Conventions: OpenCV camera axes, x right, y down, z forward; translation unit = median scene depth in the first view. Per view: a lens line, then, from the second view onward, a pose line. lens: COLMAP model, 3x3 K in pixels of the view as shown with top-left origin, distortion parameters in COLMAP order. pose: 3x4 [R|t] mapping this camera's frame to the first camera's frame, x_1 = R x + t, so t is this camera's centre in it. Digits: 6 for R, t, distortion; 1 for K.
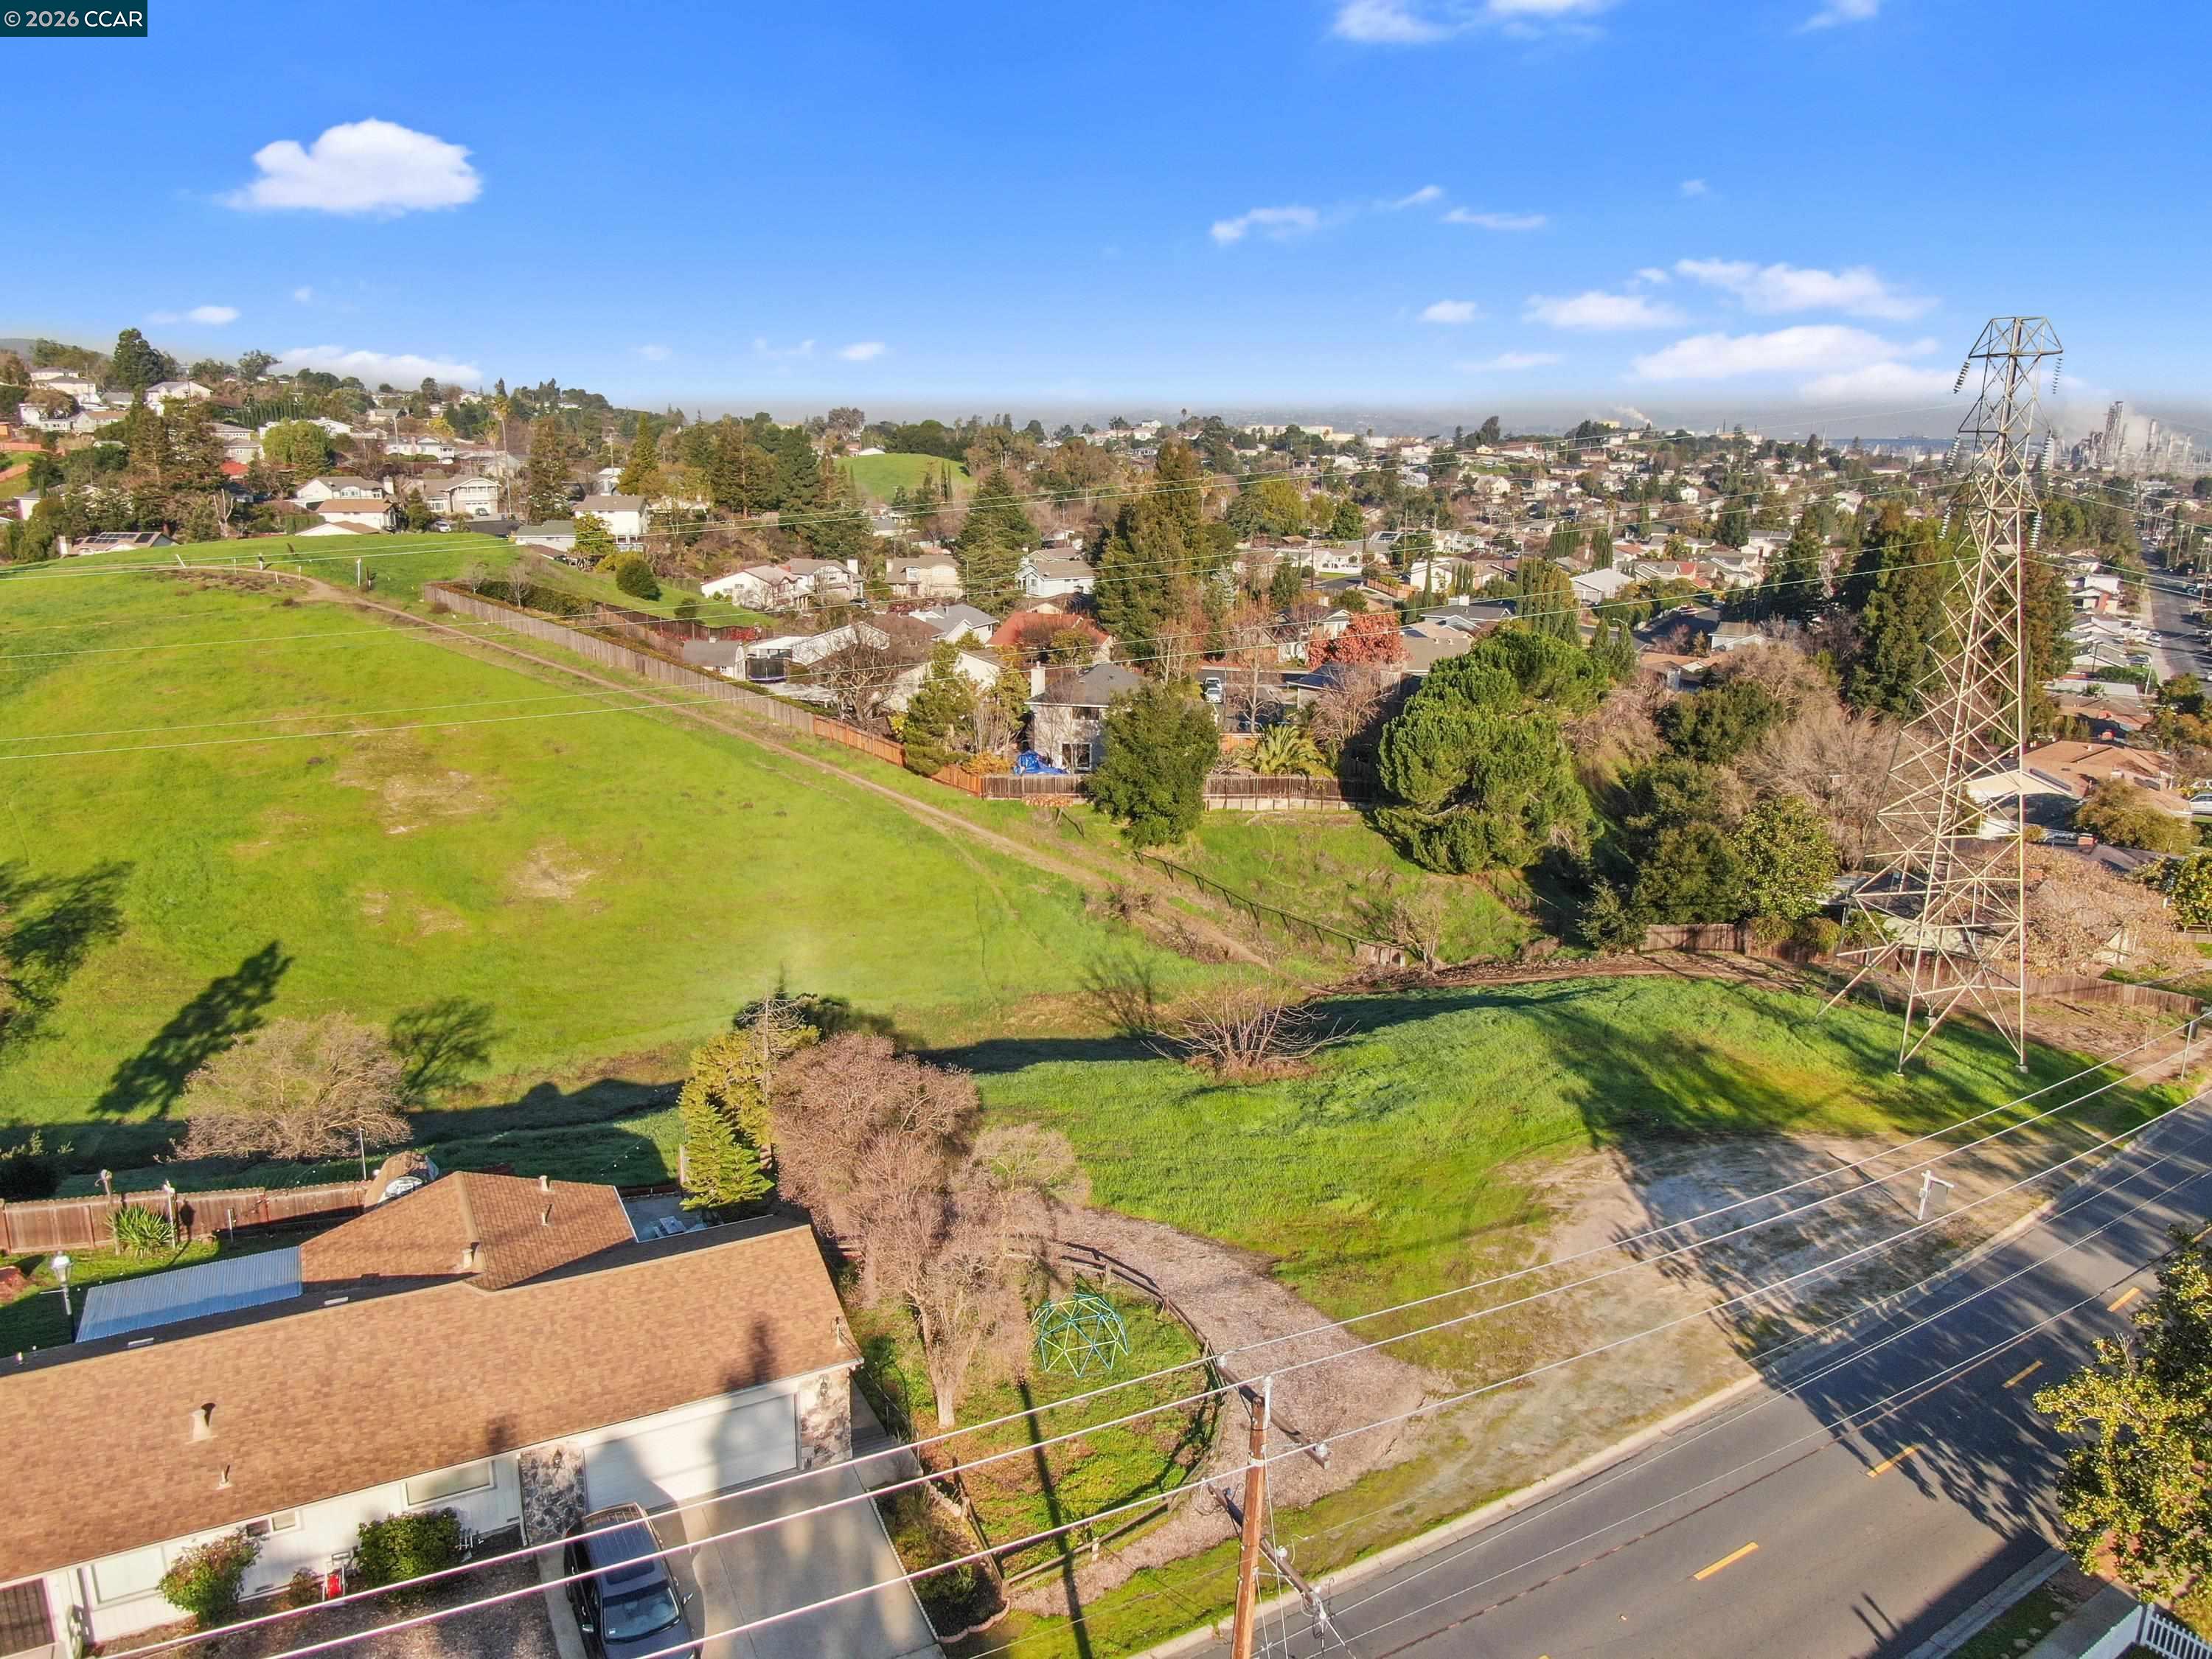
lens RADIAL K [[1589.0, 0, 1106.0], [0, 1589.0, 829.5], [0, 0, 1]] dist [-0.023023, 0.007566]
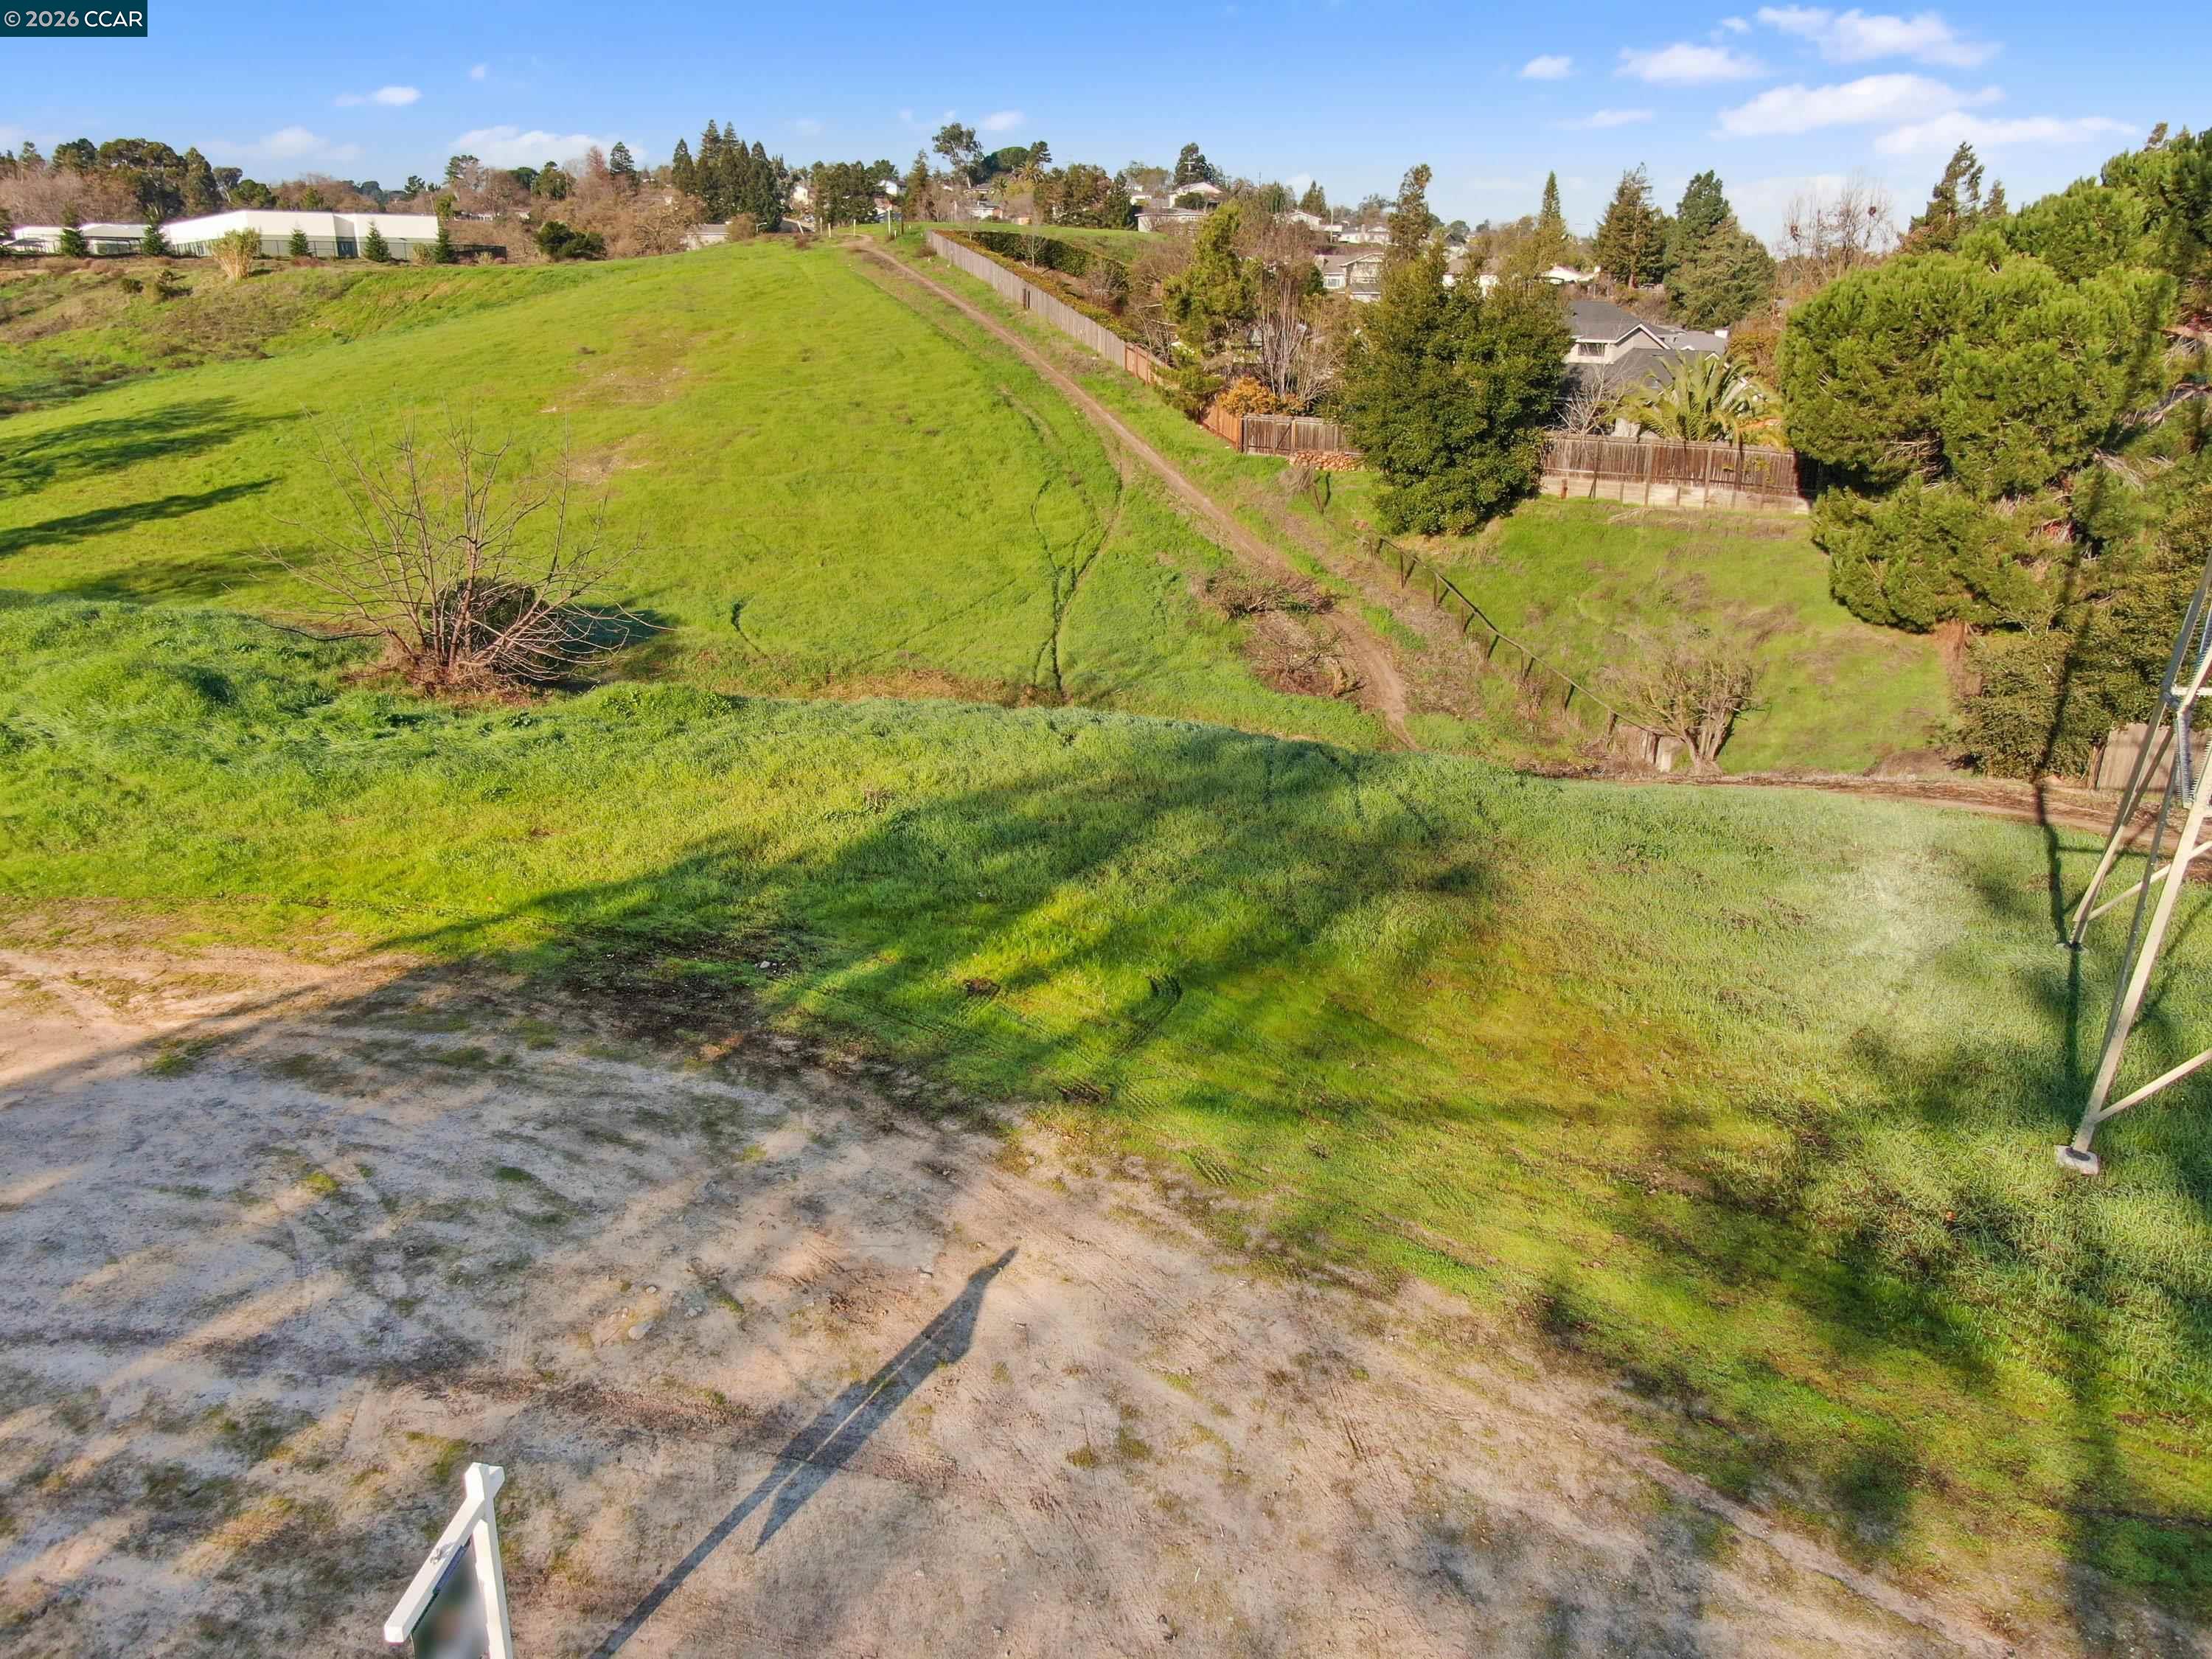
lens RADIAL K [[1587.9, 0, 1105.6], [0, 1587.9, 833.8], [0, 0, 1]] dist [-0.017037, -0.000763]
pose [[0.770924, 0.201220, -0.604307, 0.390761], [-0.157519, 0.979545, 0.125216, 0.078178], [0.617142, -0.001342, 0.786851, 0.556567]]
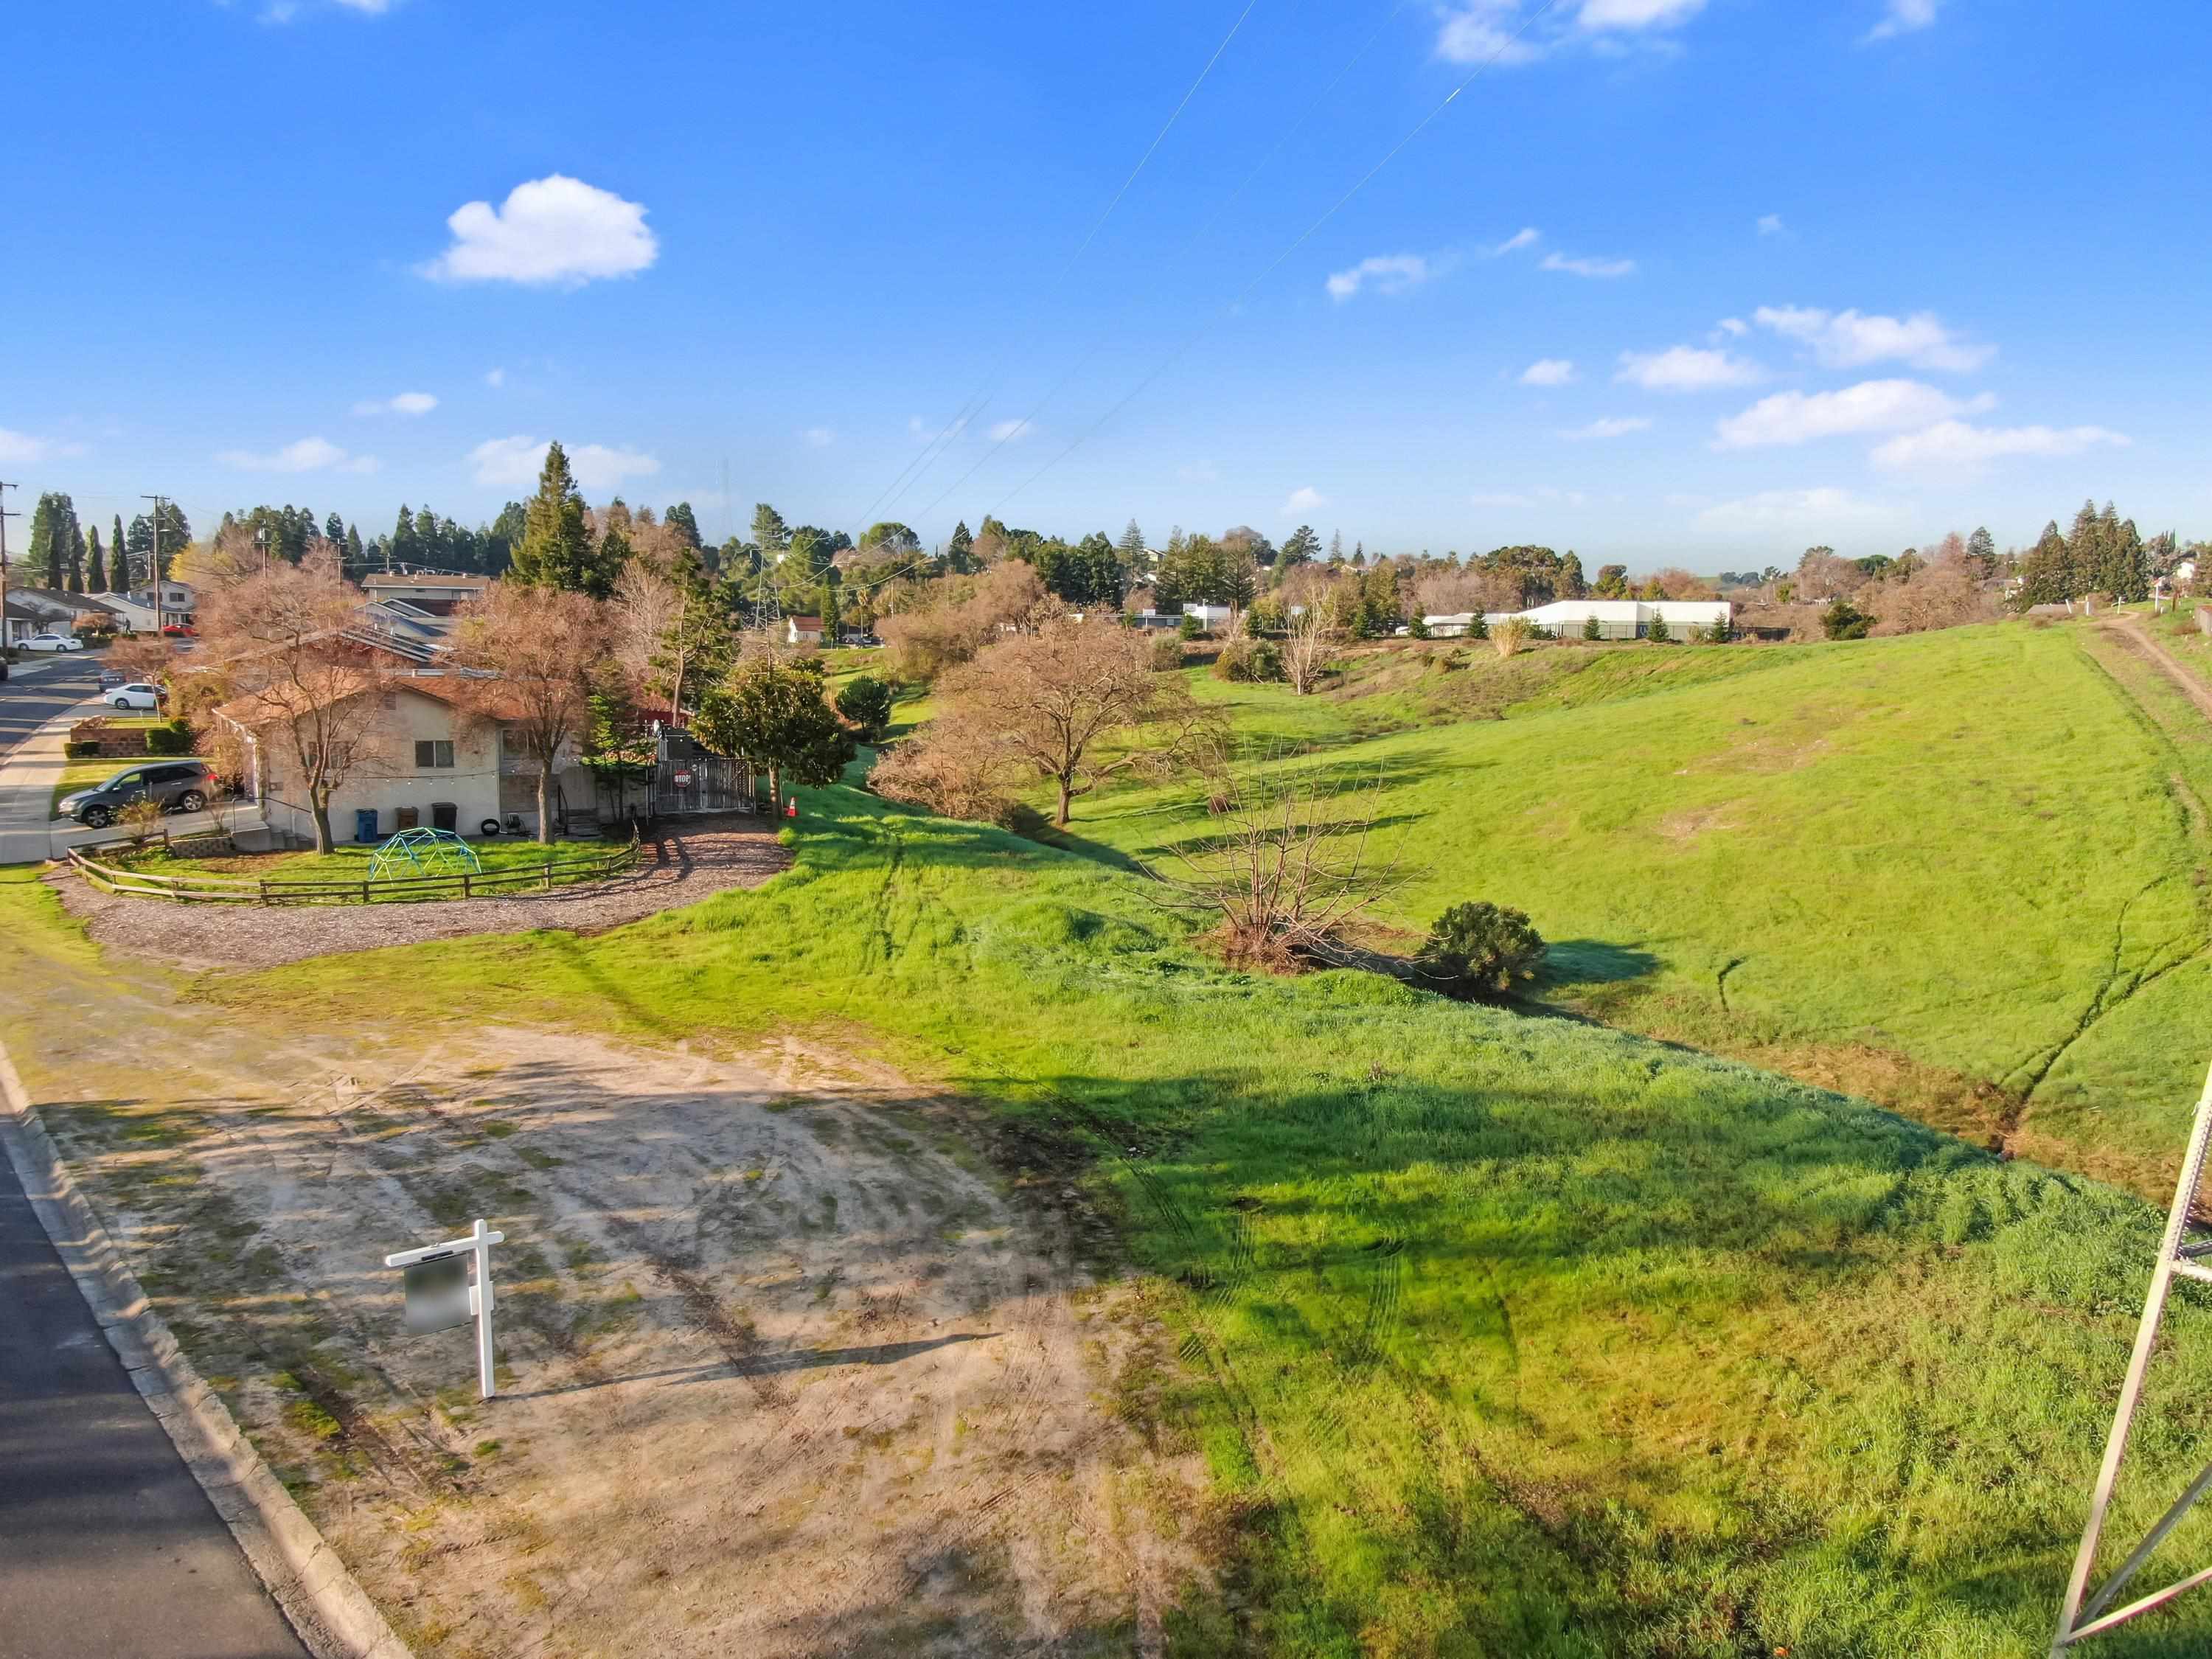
lens RADIAL K [[1589.0, 0, 1106.0], [0, 1589.0, 829.5], [0, 0, 1]] dist [-0.023023, 0.007566]
pose [[0.083911, 0.095605, -0.991876, 0.492570], [-0.256347, 0.963957, 0.071227, 0.058236], [0.962936, 0.248288, 0.105394, 0.643422]]
